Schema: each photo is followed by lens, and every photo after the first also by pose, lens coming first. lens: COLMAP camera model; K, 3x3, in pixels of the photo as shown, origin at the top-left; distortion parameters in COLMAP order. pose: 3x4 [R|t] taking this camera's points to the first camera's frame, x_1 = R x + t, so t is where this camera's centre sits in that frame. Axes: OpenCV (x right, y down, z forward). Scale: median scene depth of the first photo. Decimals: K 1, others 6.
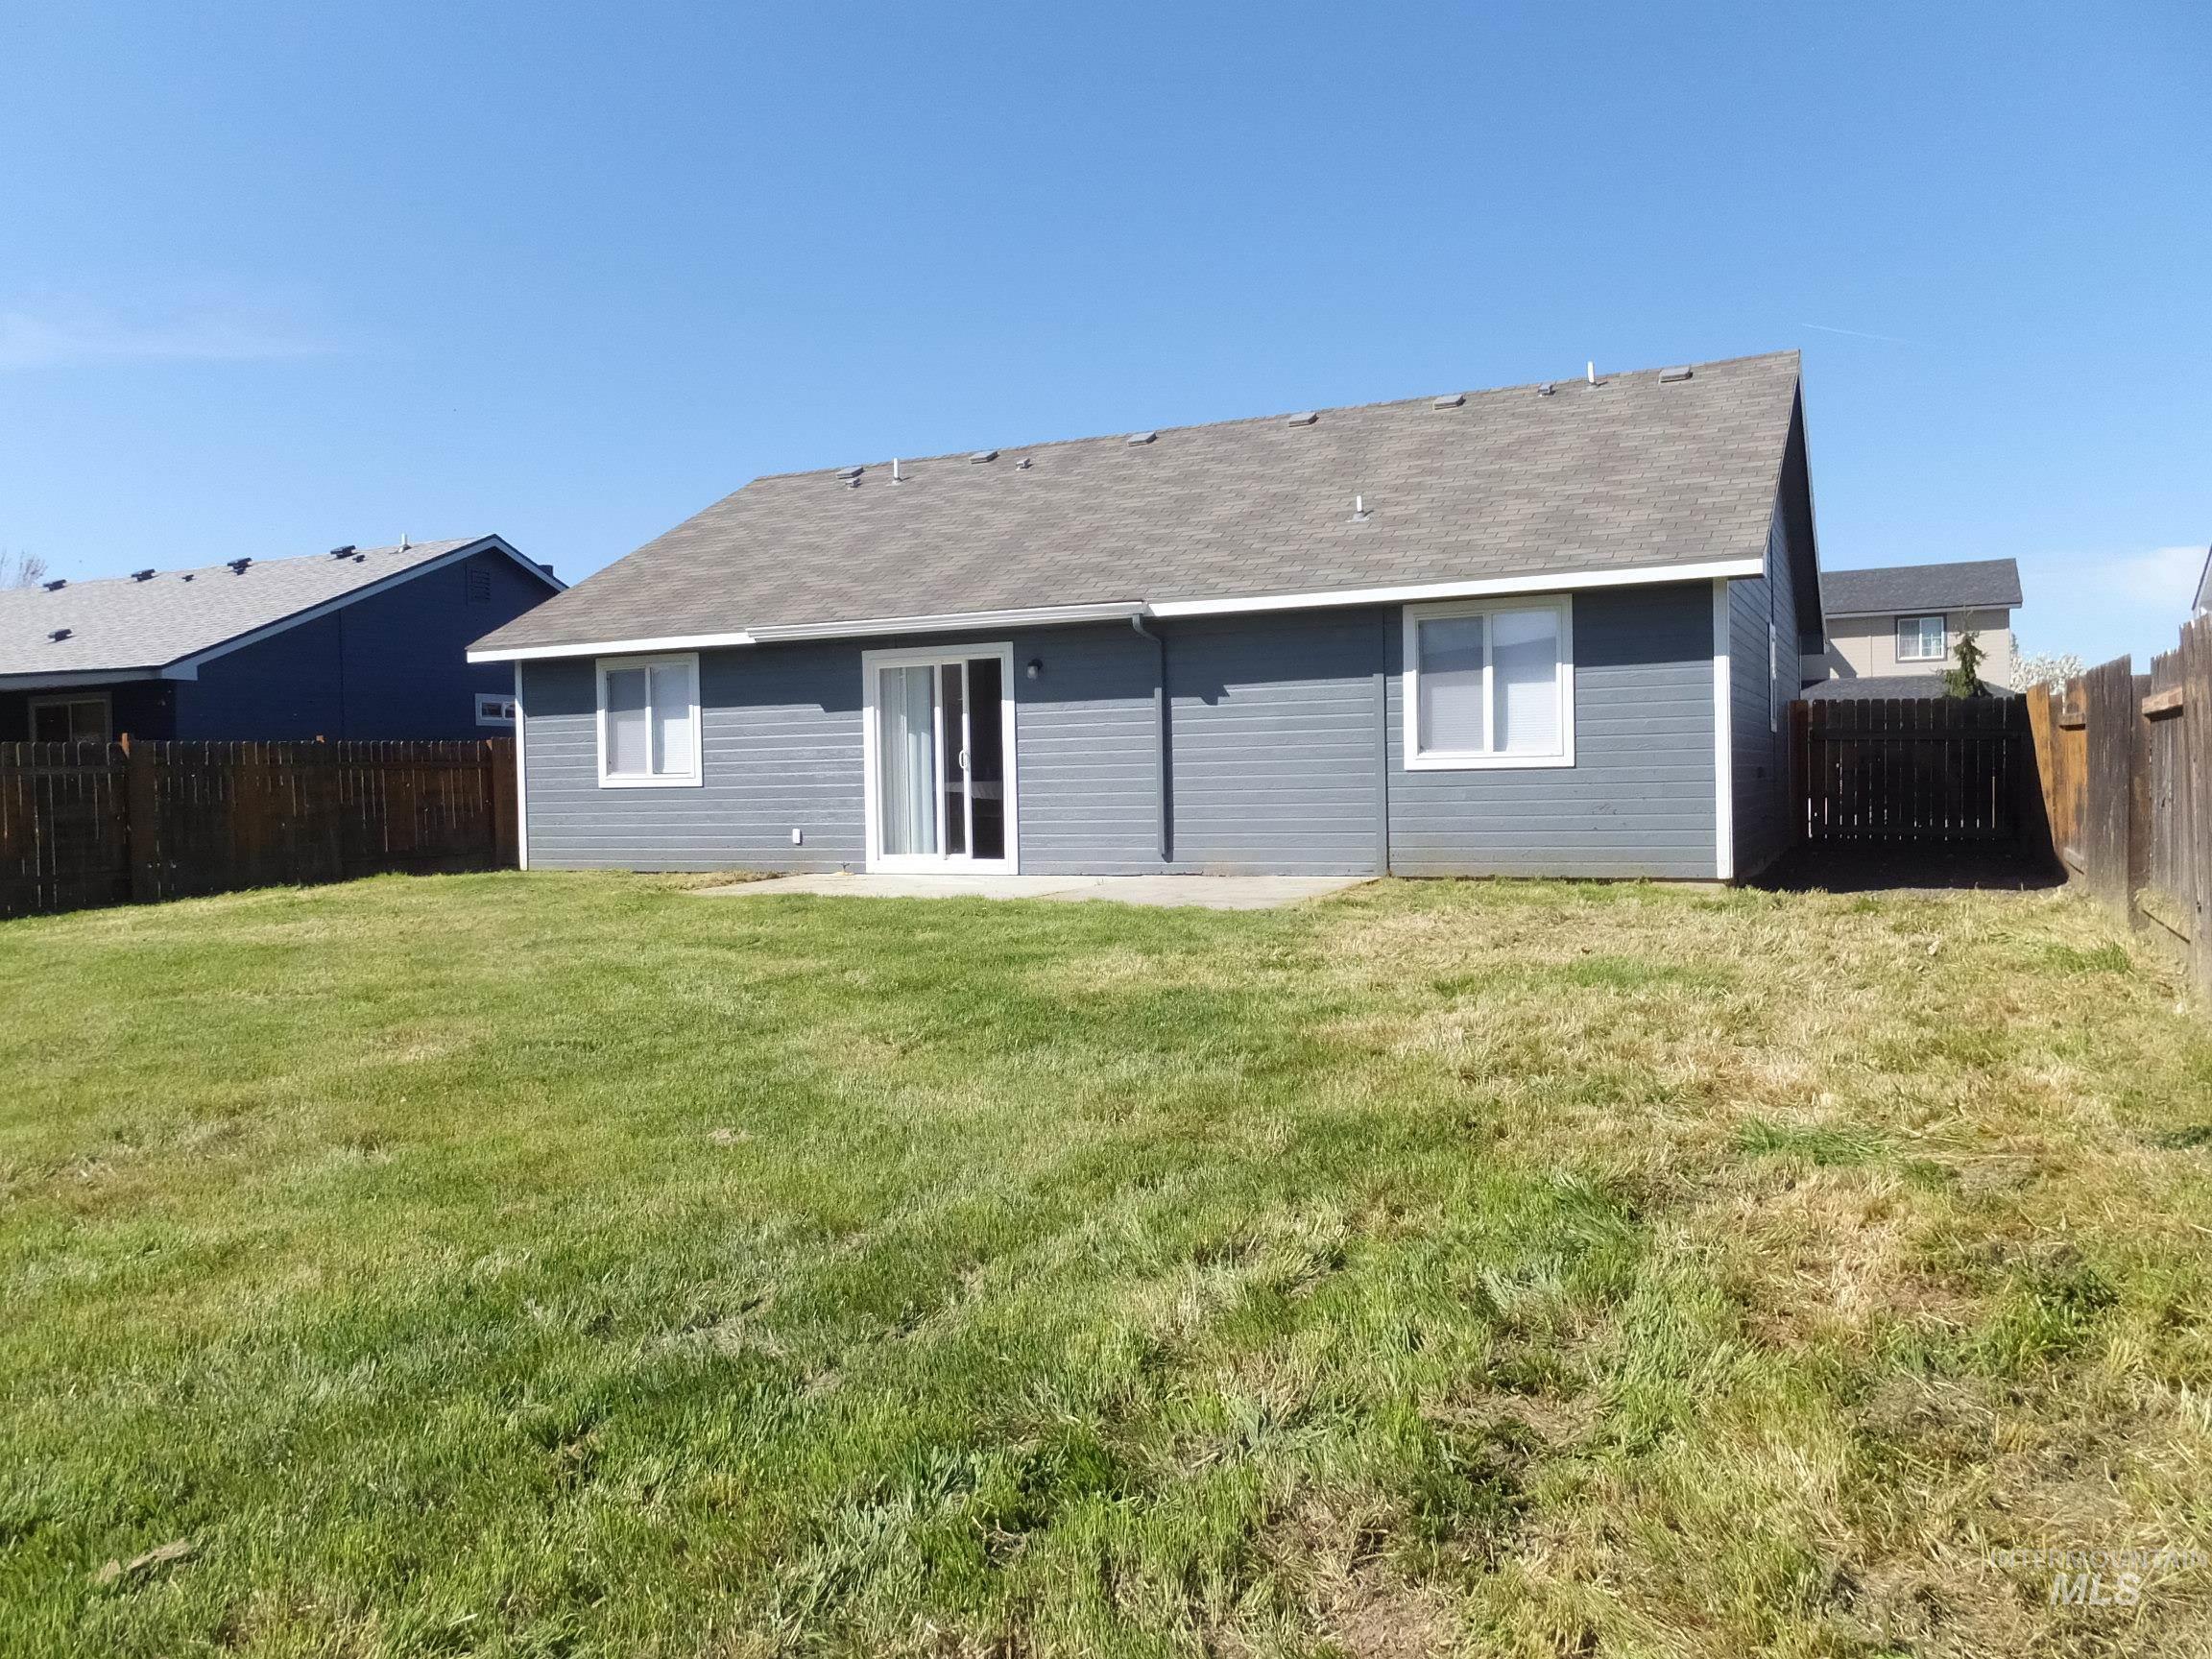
lens RADIAL K [[1692.8, 0, 1100.2], [0, 1692.8, 810.8], [0, 0, 1]] dist [0.010490, -0.014419]
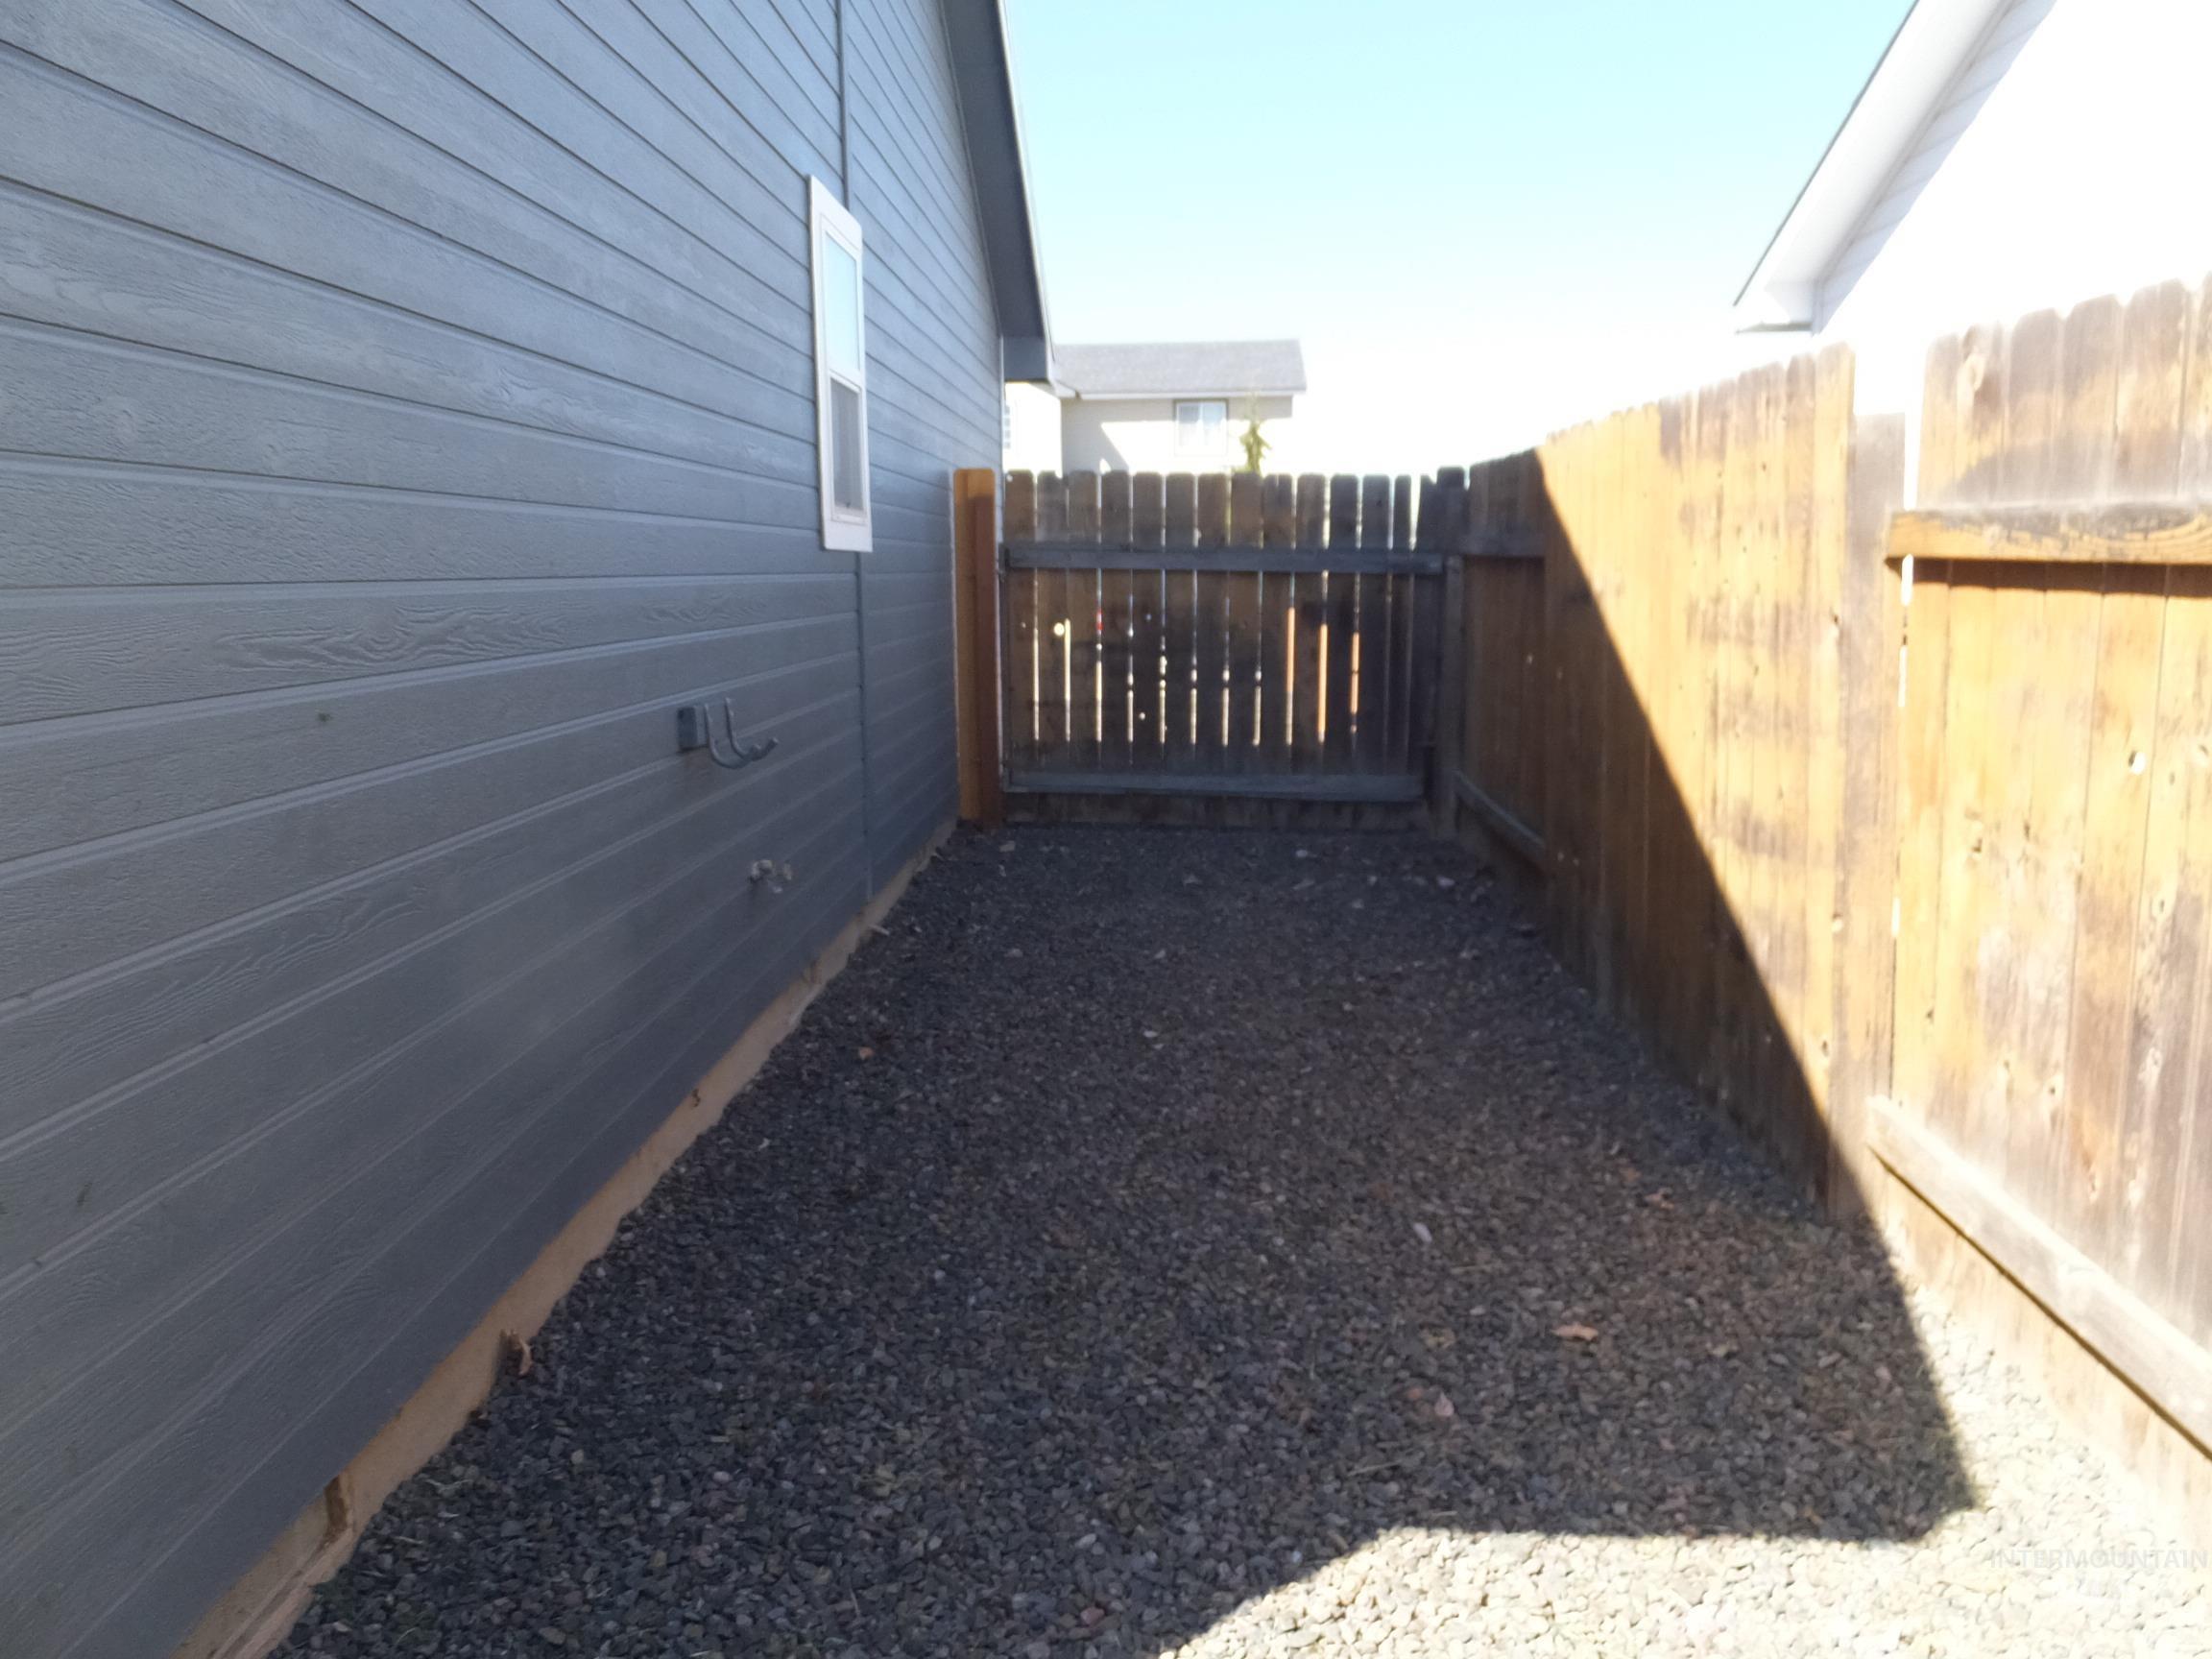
lens RADIAL K [[1692.8, 0, 1100.2], [0, 1692.8, 810.8], [0, 0, 1]] dist [0.010490, -0.014419]
pose [[0.922564, -0.044435, 0.383277, 0.348361], [-0.002853, 0.992534, 0.121935, -0.041585], [-0.385834, -0.113586, 0.915549, 0.751228]]
